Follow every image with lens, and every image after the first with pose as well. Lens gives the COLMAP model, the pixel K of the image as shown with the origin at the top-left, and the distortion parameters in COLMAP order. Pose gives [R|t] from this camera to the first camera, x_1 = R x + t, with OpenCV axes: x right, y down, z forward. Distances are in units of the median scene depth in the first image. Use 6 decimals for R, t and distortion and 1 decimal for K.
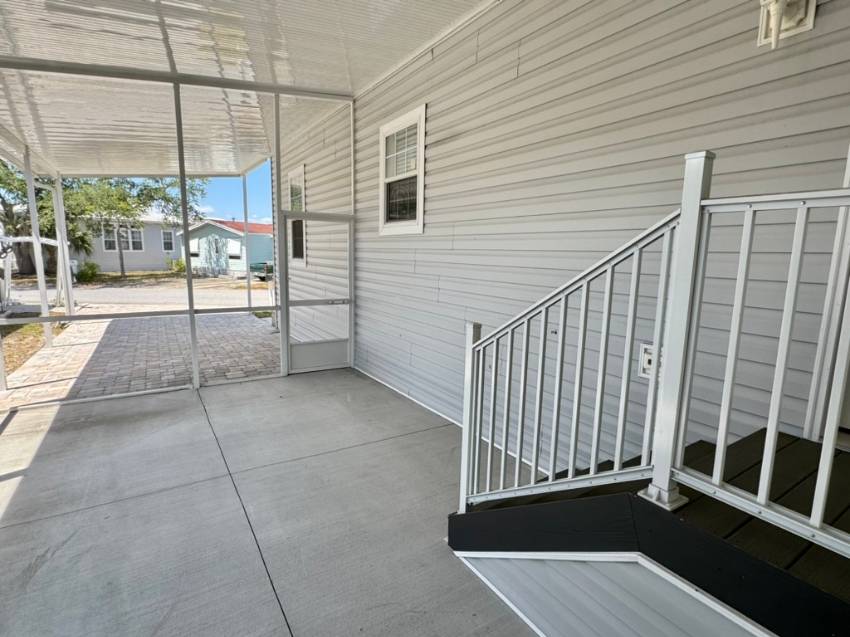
lens RADIAL K [[438.6, 0, 425.0], [0, 438.6, 318.5], [0, 0, 1]] dist [-0.001171, 0.000330]
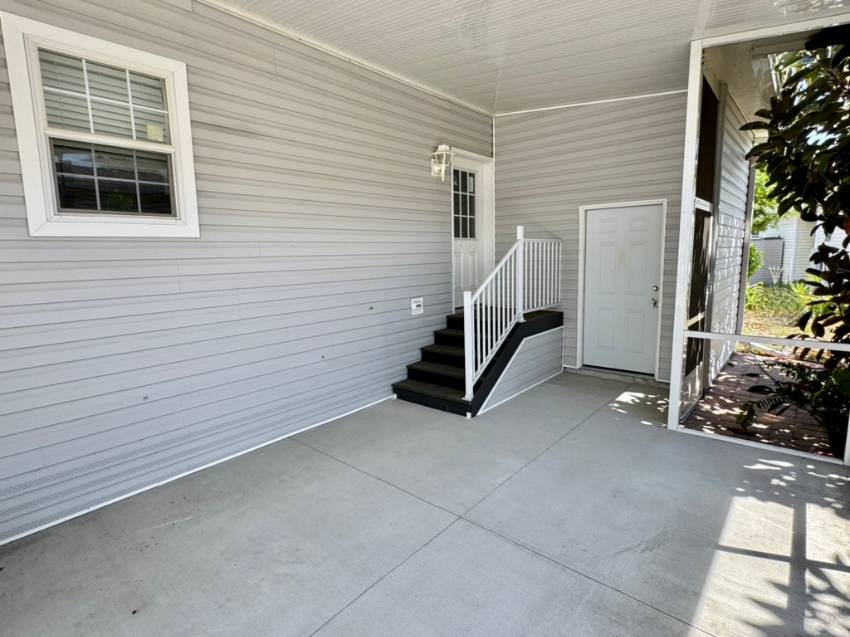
lens RADIAL K [[452.6, 0, 421.3], [0, 452.6, 316.9], [0, 0, 1]] dist [-0.001744, -0.000482]
pose [[-0.291310, -0.142718, 0.945923, -0.914694], [0.164753, 0.966549, 0.196568, -0.161276], [-0.942335, 0.213106, -0.258053, 0.922385]]
